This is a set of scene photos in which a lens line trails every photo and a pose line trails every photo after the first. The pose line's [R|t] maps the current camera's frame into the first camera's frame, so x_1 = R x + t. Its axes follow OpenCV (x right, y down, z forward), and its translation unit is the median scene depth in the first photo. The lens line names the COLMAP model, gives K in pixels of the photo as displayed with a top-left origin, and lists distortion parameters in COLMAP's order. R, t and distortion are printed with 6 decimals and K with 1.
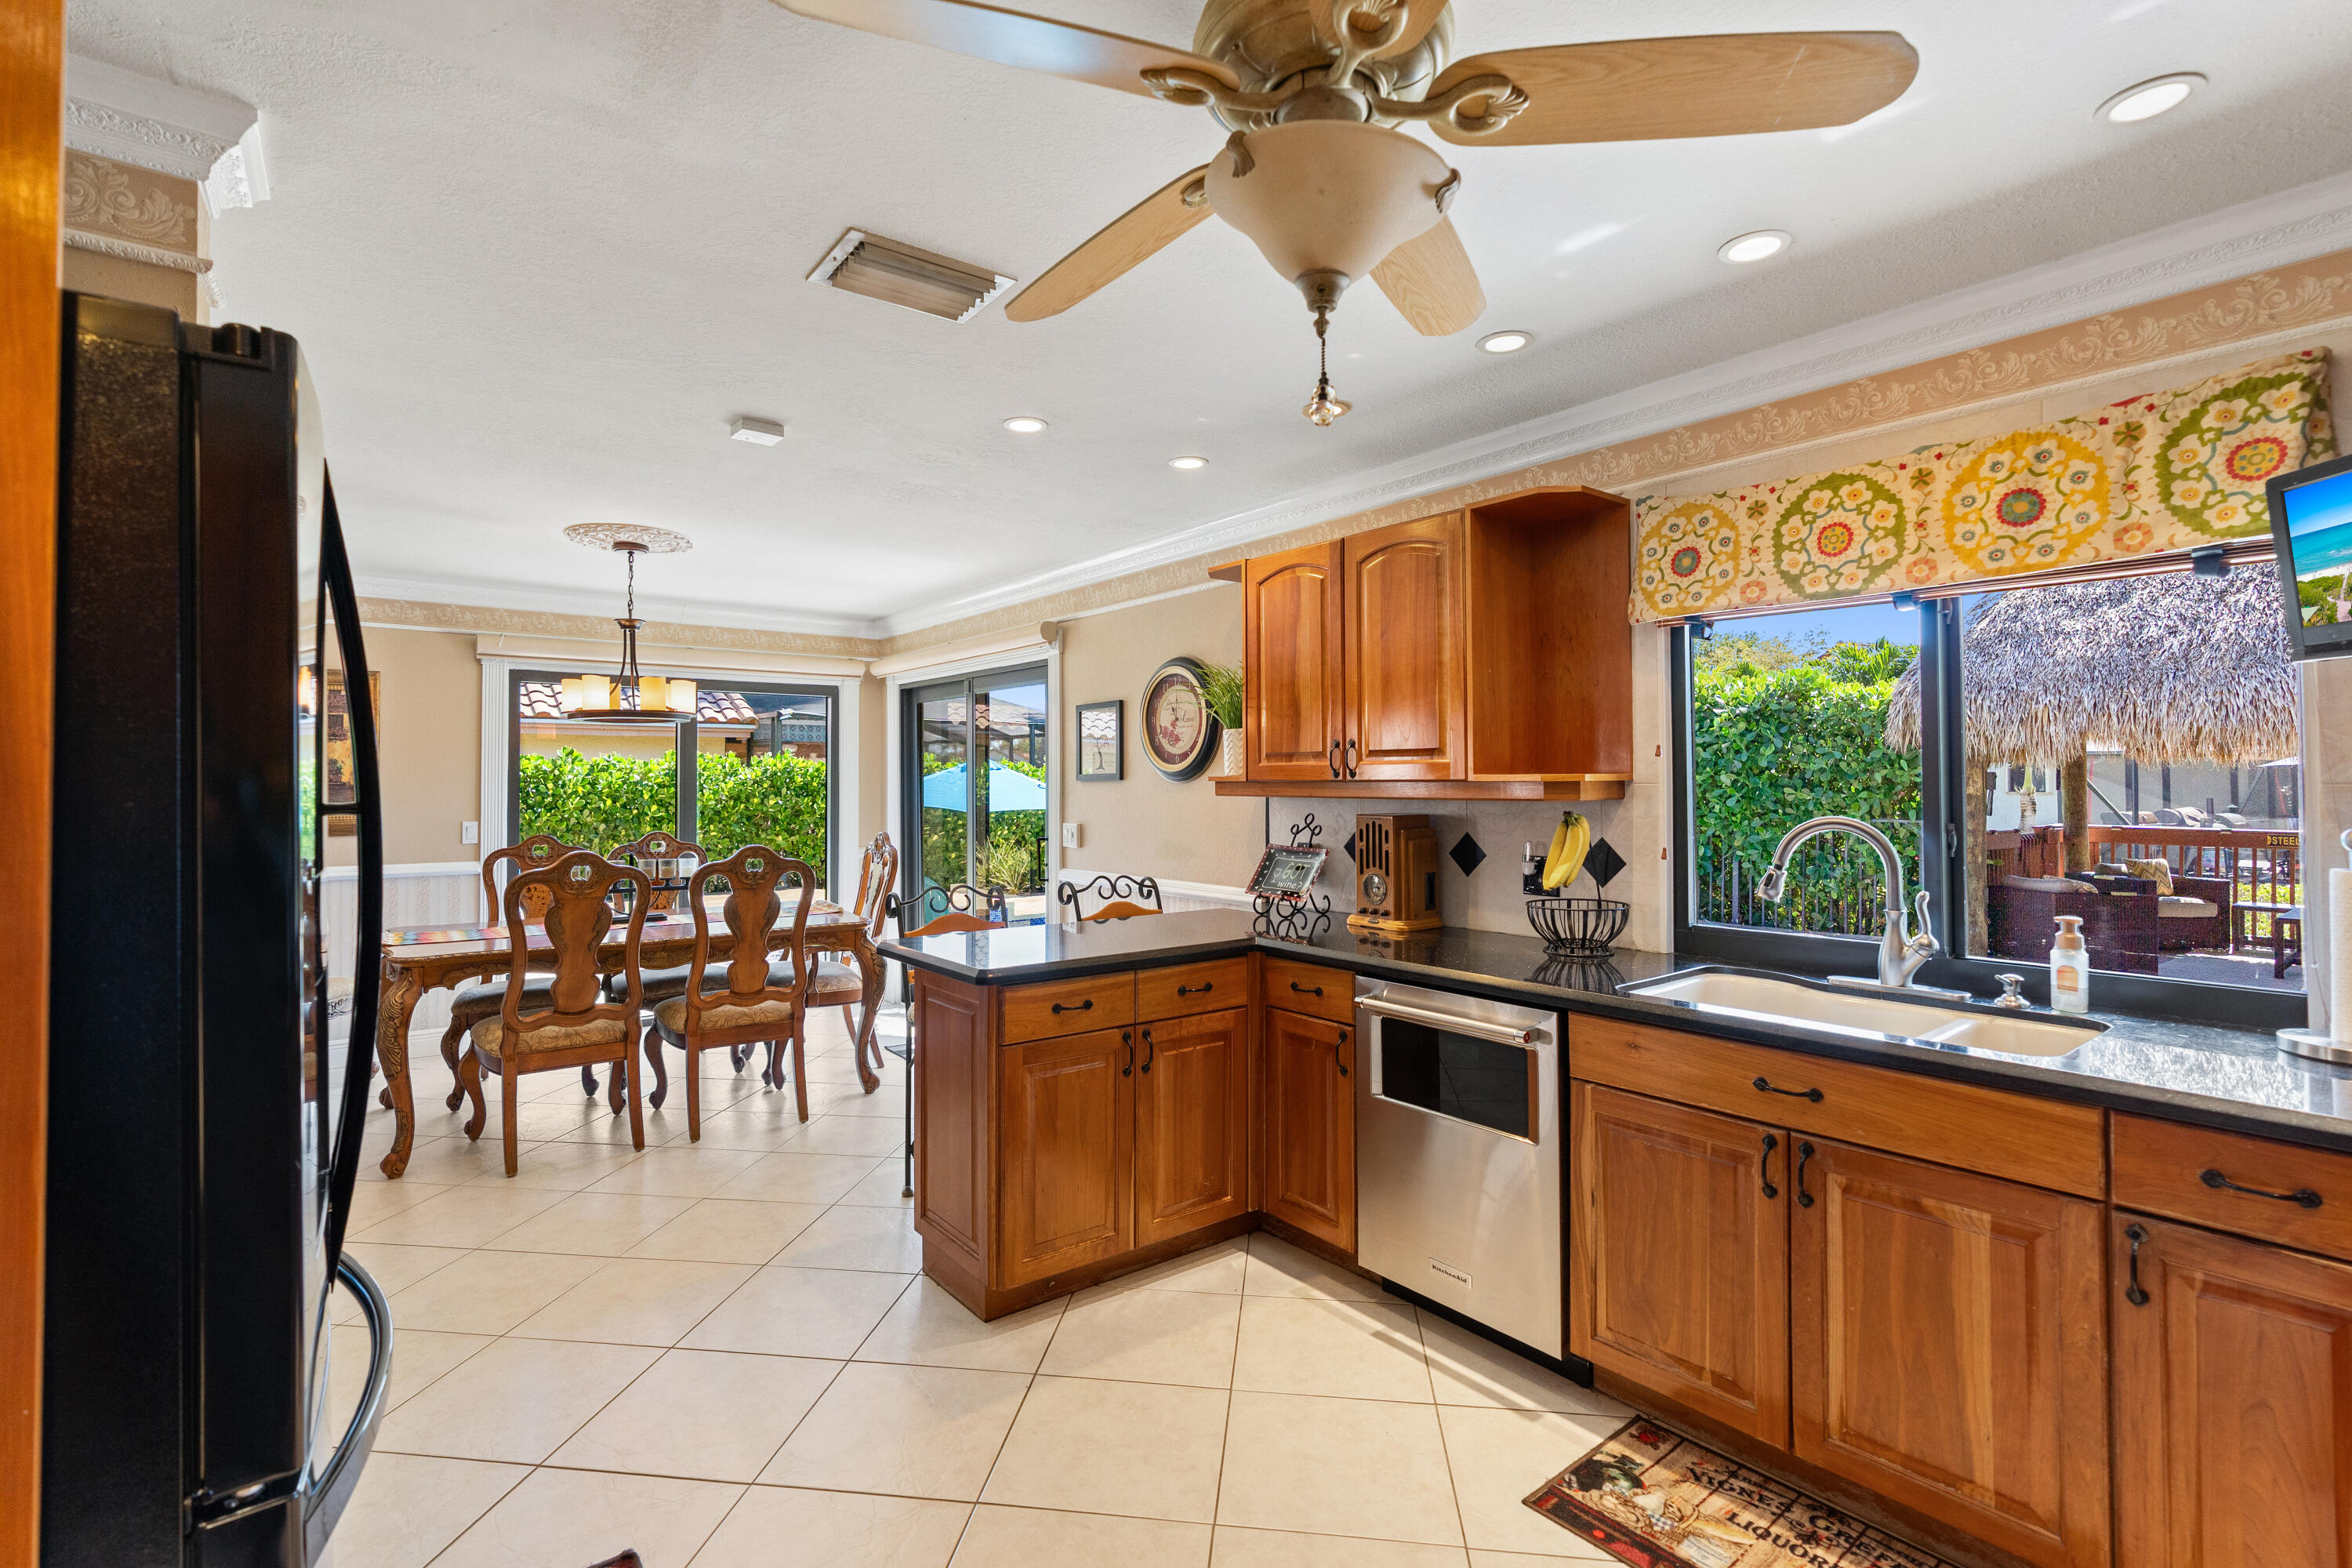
lens RADIAL K [[1081.0, 0, 1176.2], [0, 1081.0, 769.5], [0, 0, 1]] dist [-0.008234, 0.003609]
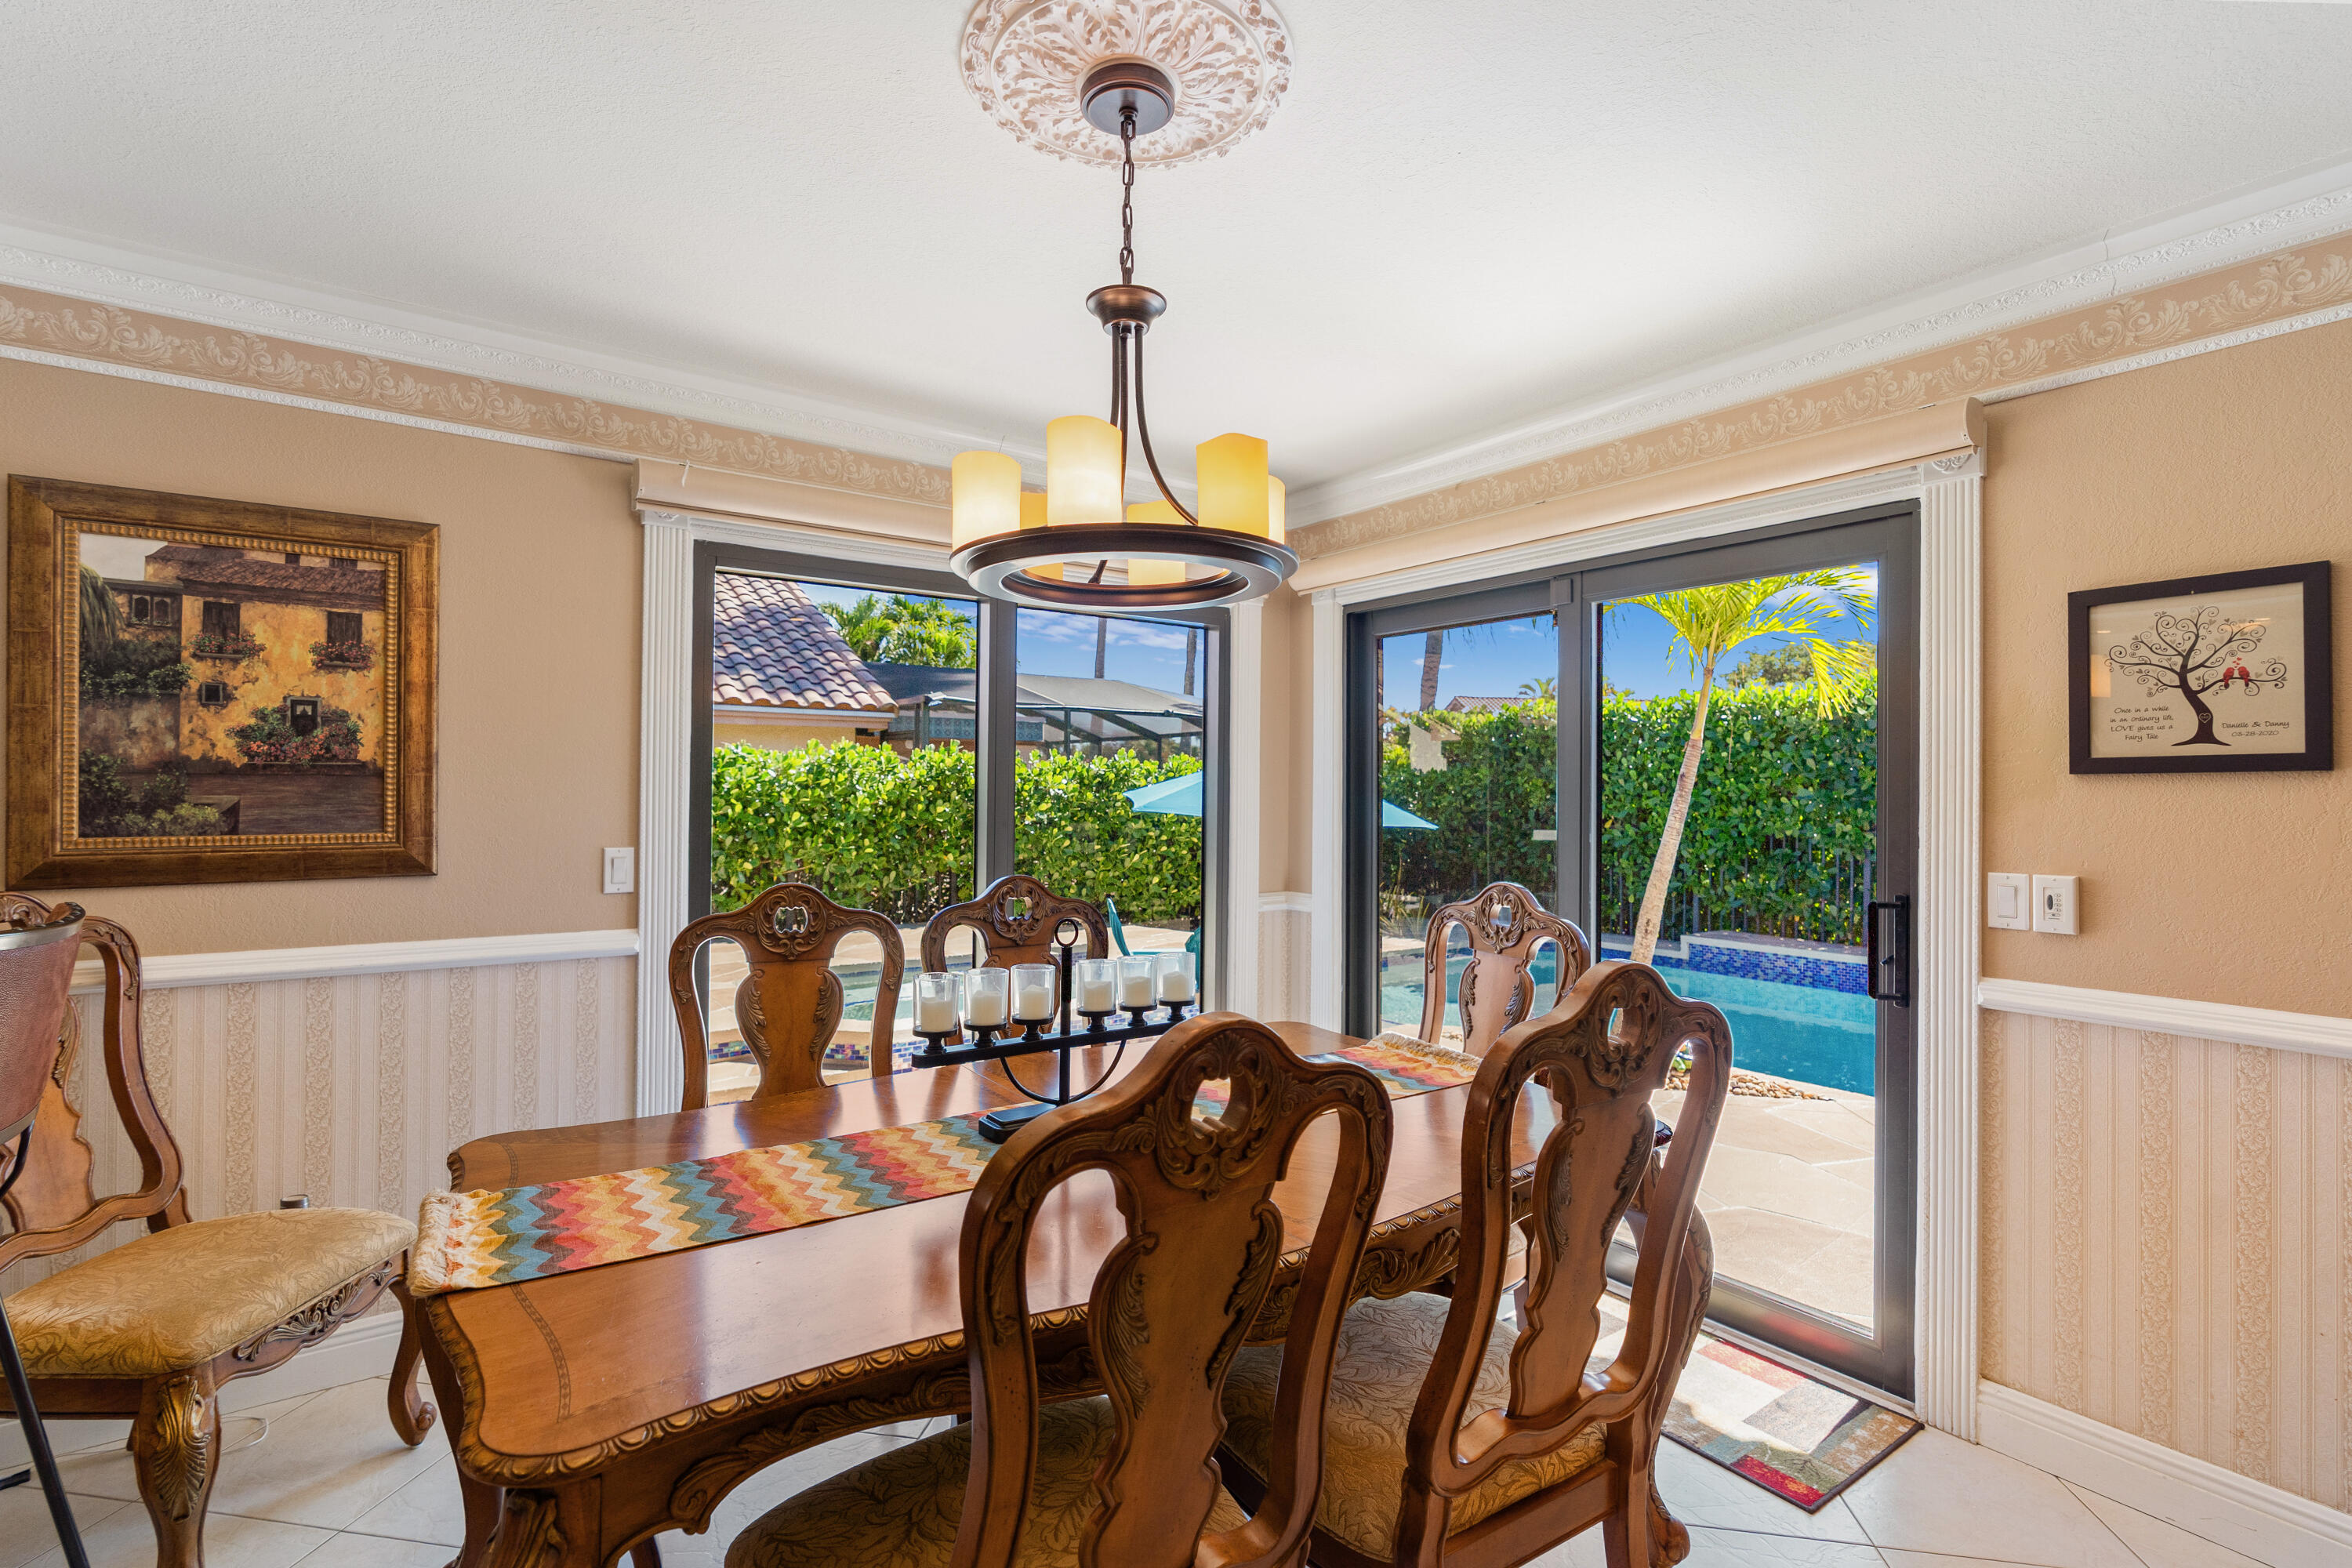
lens RADIAL K [[1081.0, 0, 1179.2], [0, 1081.0, 789.1], [0, 0, 1]] dist [-0.008234, 0.003609]
pose [[0.999214, 0.010799, -0.038151, -0.419465], [-0.010446, 0.999901, 0.009424, 0.016219], [0.038249, -0.009018, 0.999228, 0.571568]]
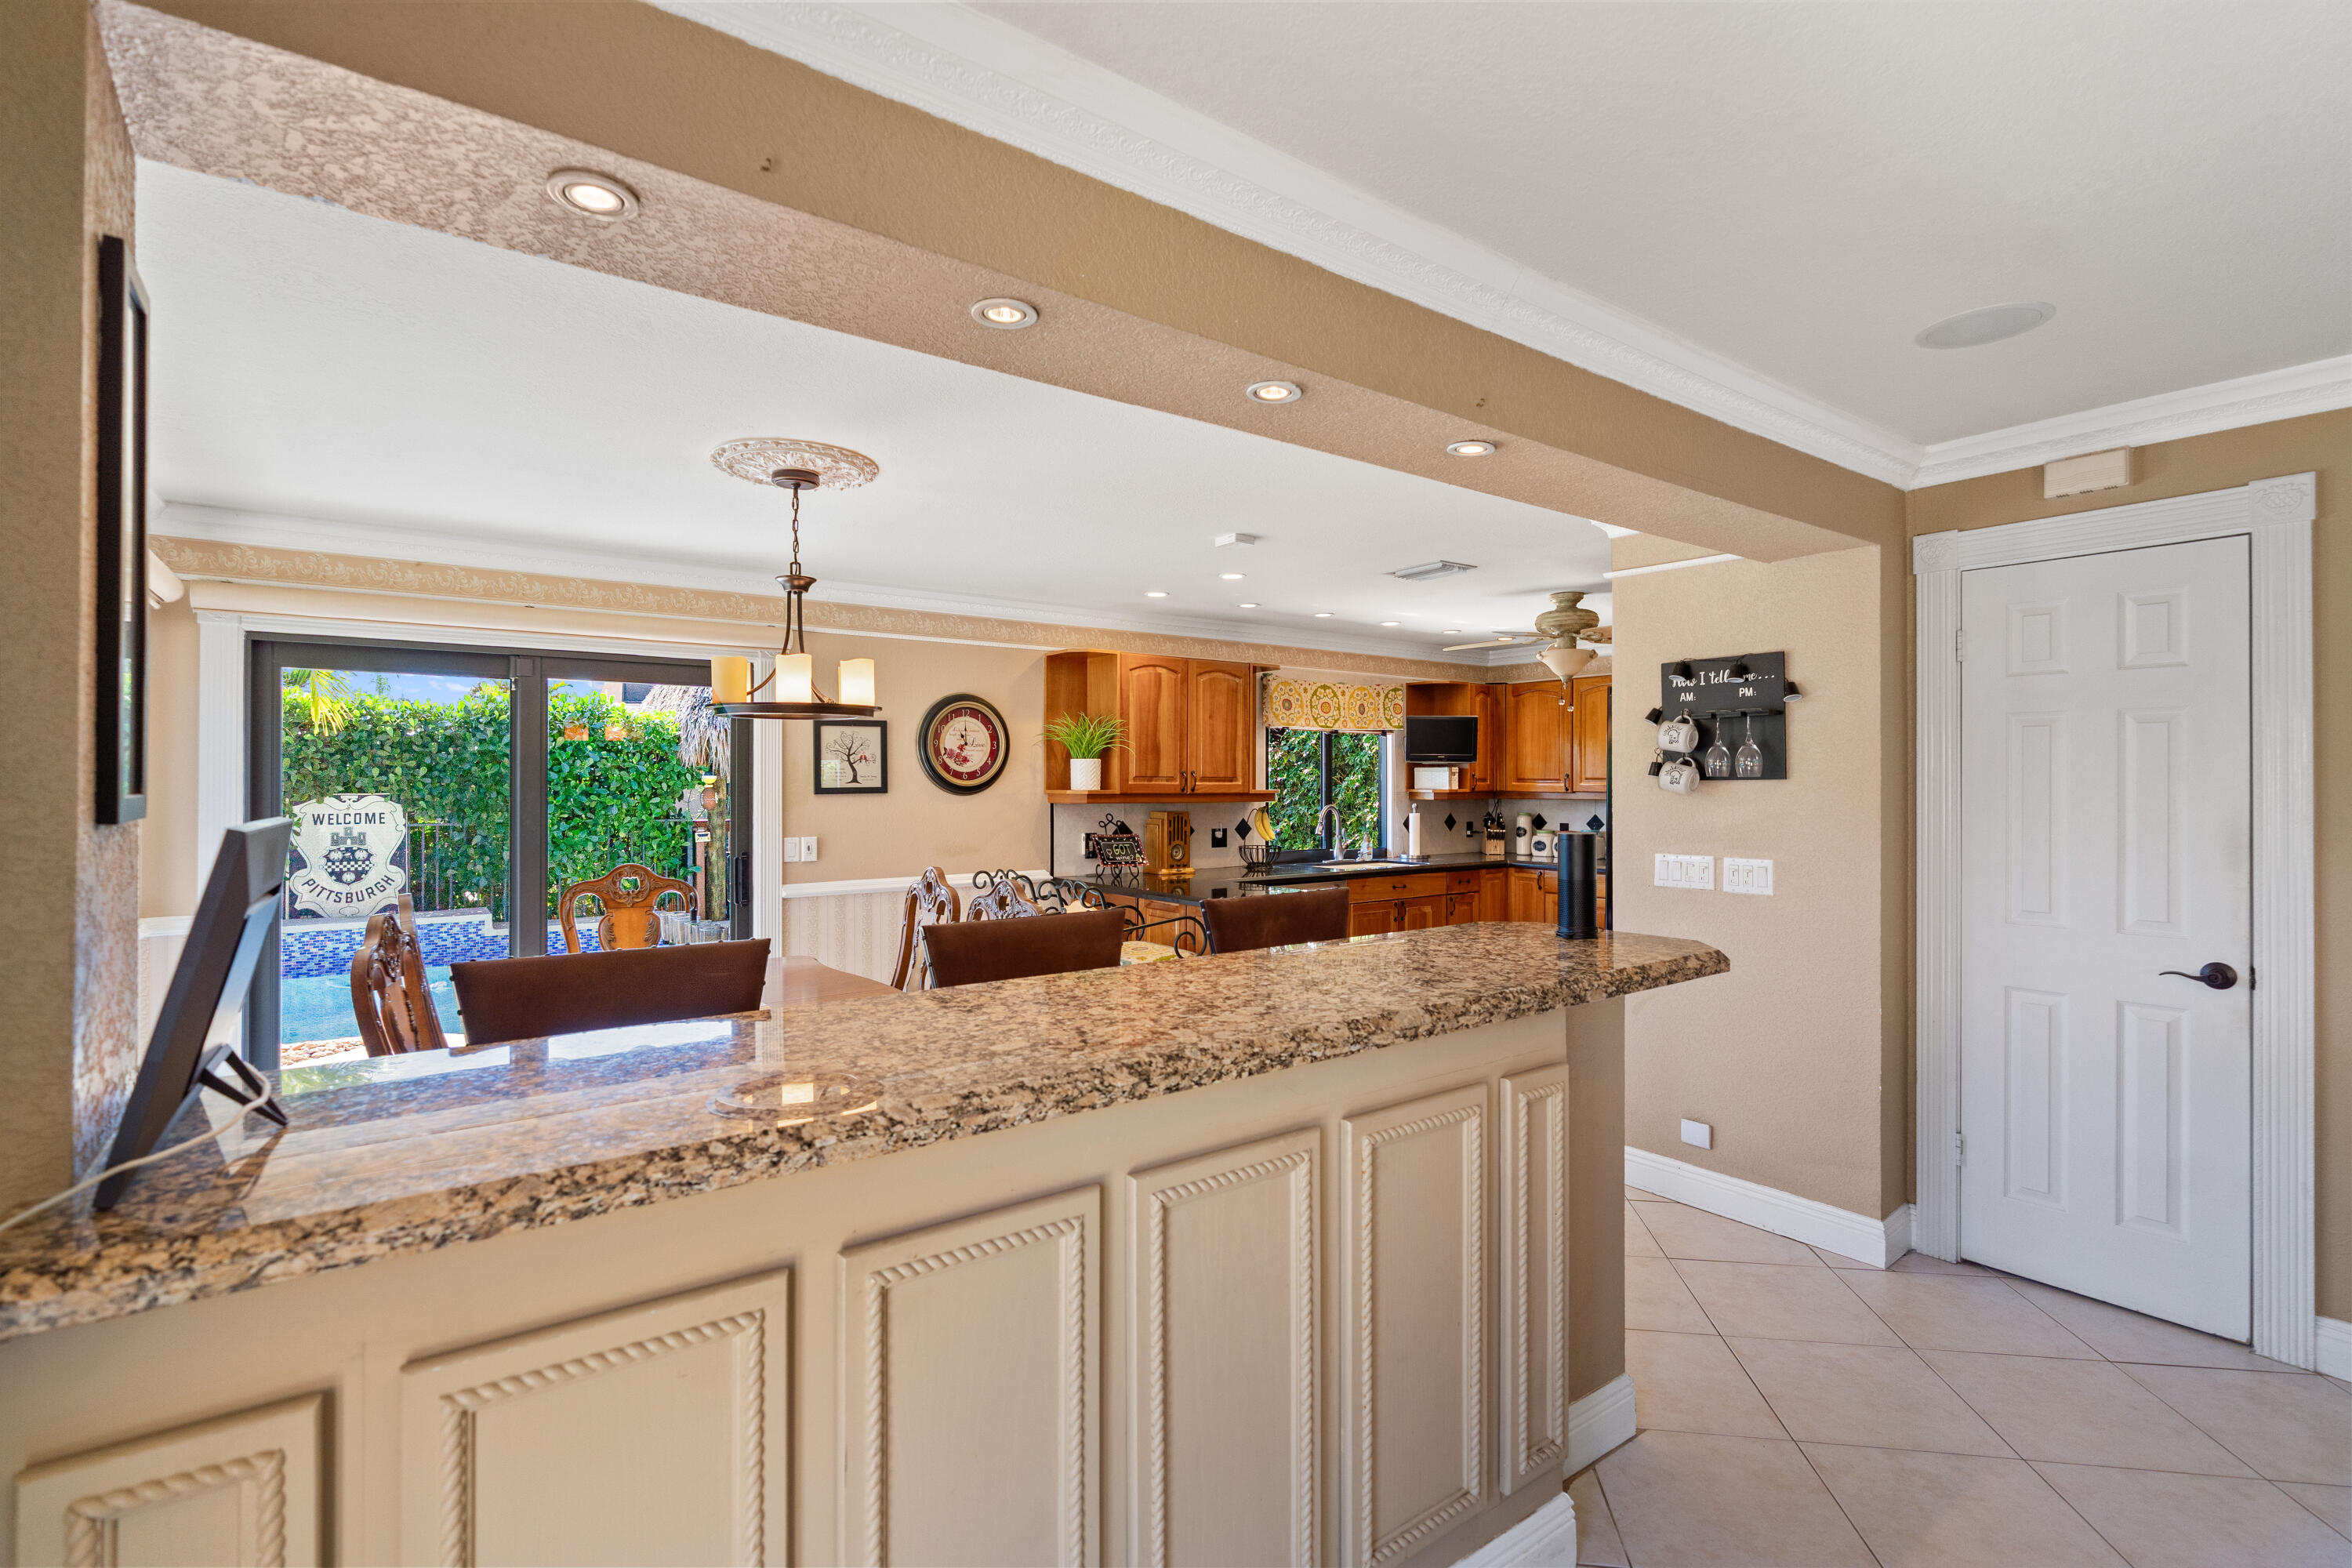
lens RADIAL K [[1081.0, 0, 1184.5], [0, 1081.0, 777.4], [0, 0, 1]] dist [-0.008234, 0.003609]
pose [[0.026089, 0.008355, 0.999625, -1.086542], [-0.012078, 0.999895, -0.008042, -0.000986], [-0.999587, -0.011864, 0.026187, 0.630743]]
